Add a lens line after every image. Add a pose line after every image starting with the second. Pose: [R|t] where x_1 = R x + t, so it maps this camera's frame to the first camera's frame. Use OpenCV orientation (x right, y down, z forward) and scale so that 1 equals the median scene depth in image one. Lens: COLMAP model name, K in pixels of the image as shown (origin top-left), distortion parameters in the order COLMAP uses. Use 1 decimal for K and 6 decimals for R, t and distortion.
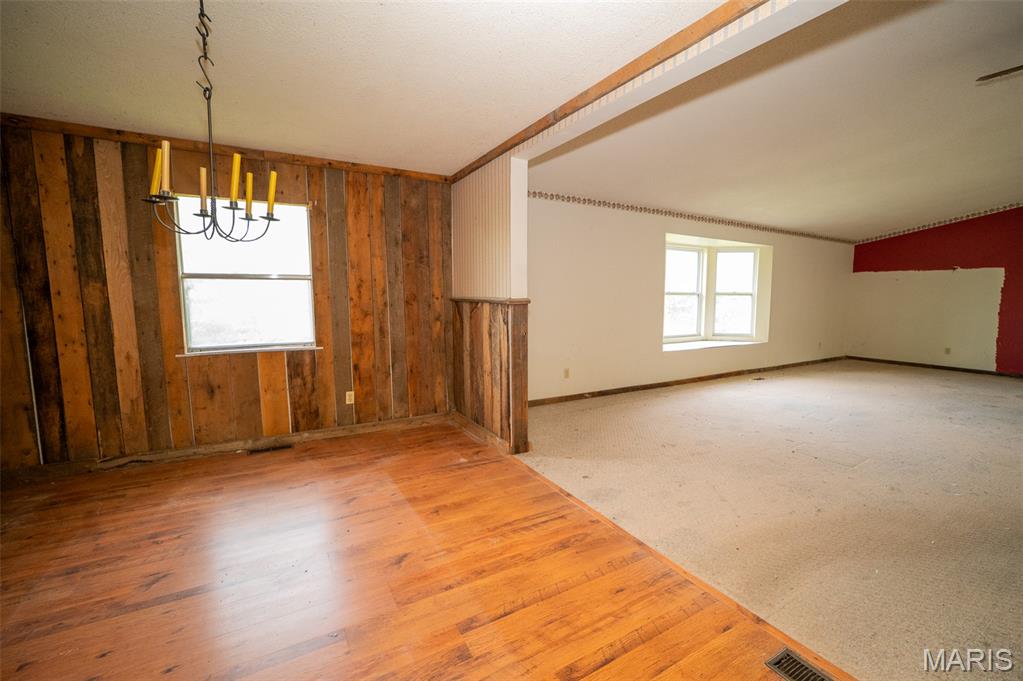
lens RADIAL K [[435.6, 0, 538.0], [0, 435.6, 342.3], [0, 0, 1]] dist [-0.023491, 0.001726]
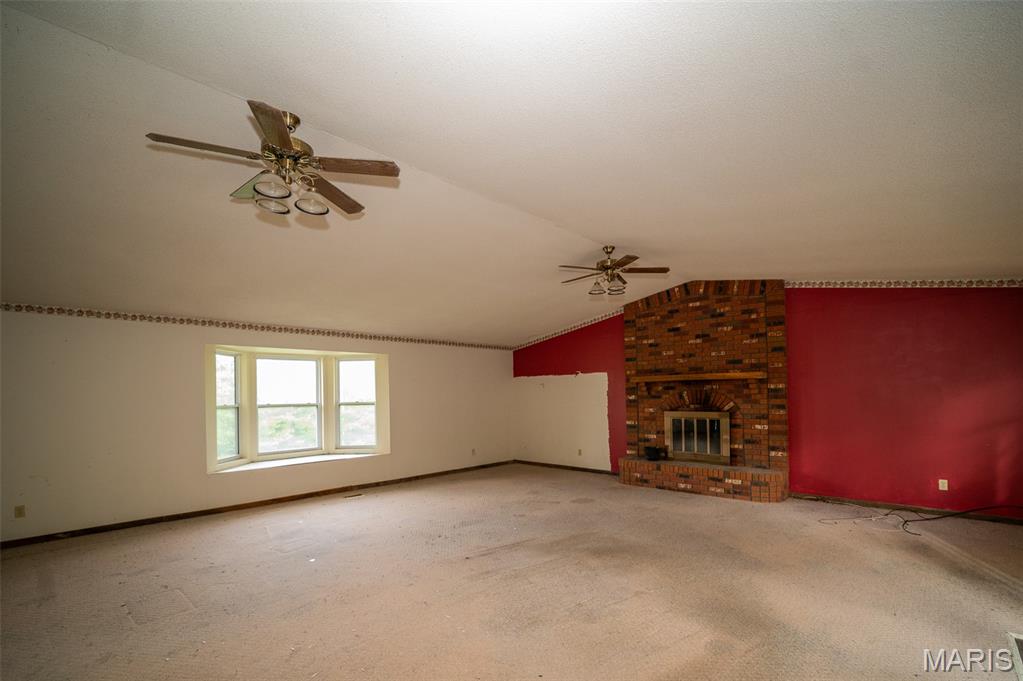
lens RADIAL K [[436.9, 0, 487.3], [0, 436.9, 393.8], [0, 0, 1]] dist [-0.019988, -0.000100]
pose [[0.974097, -0.020674, 0.225185, 1.140596], [0.046550, 0.992817, -0.110217, -0.031978], [-0.221289, 0.117844, 0.968062, 0.023235]]
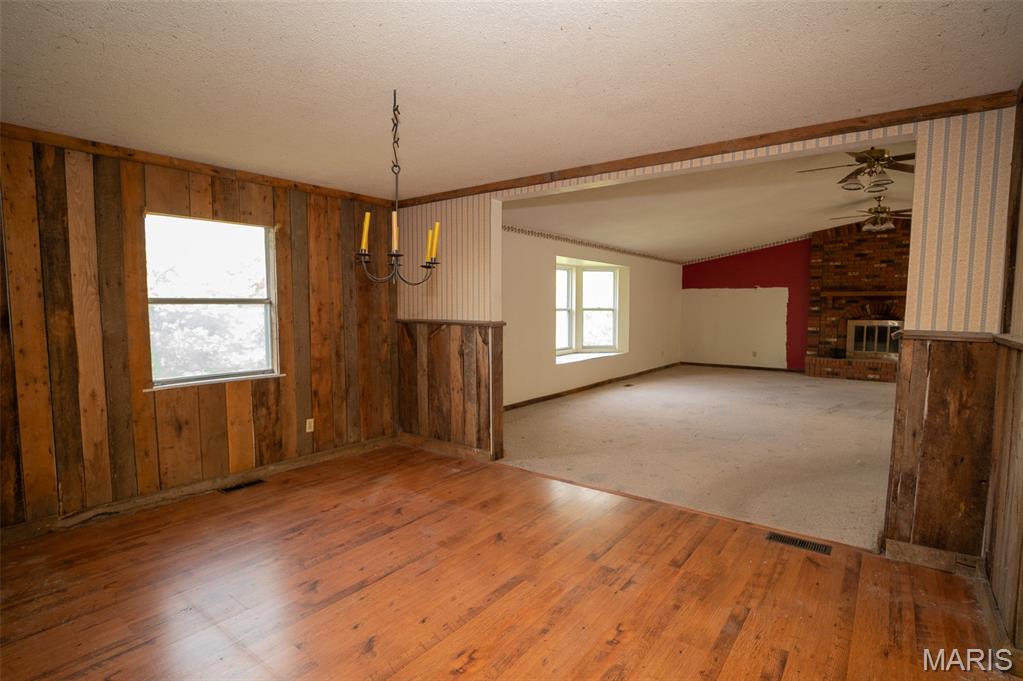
lens RADIAL K [[496.7, 0, 509.9], [0, 496.7, 344.4], [0, 0, 1]] dist [-0.023602, 0.000500]
pose [[0.937600, -0.031203, 0.346313, -0.426330], [0.041881, 0.998849, -0.023392, -0.008108], [-0.345184, 0.036436, 0.937827, -0.203329]]
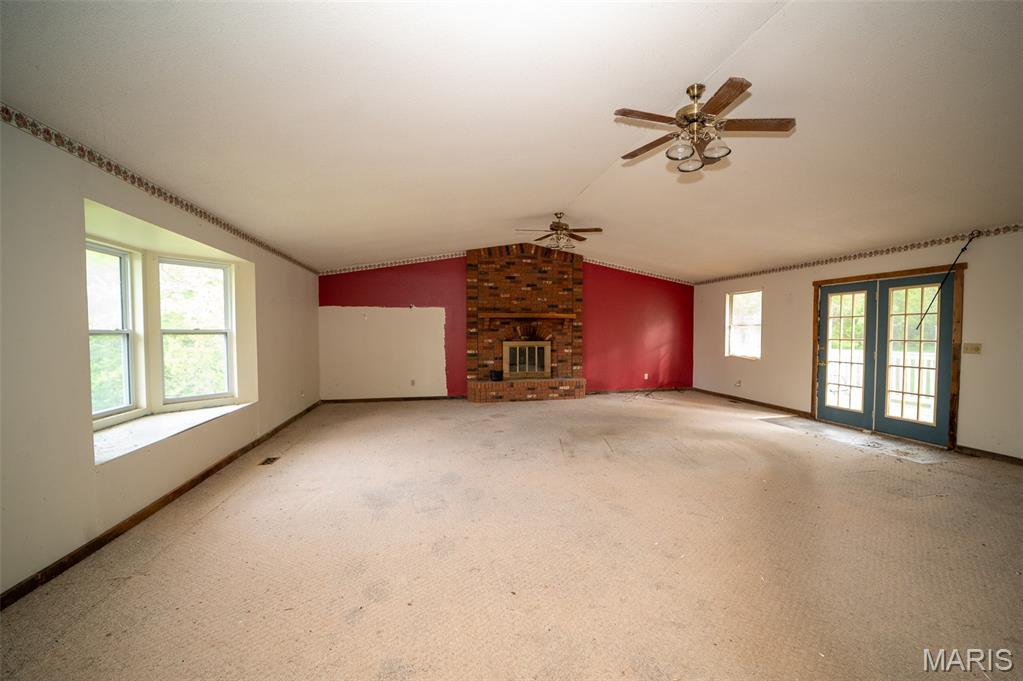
lens RADIAL K [[445.4, 0, 530.3], [0, 445.4, 344.4], [0, 0, 1]] dist [0.003963, 0.000770]
pose [[0.343105, -0.034432, 0.938666, 0.031152], [0.104025, 0.994573, -0.001541, -0.095974], [-0.933519, 0.098174, 0.344825, 0.737159]]
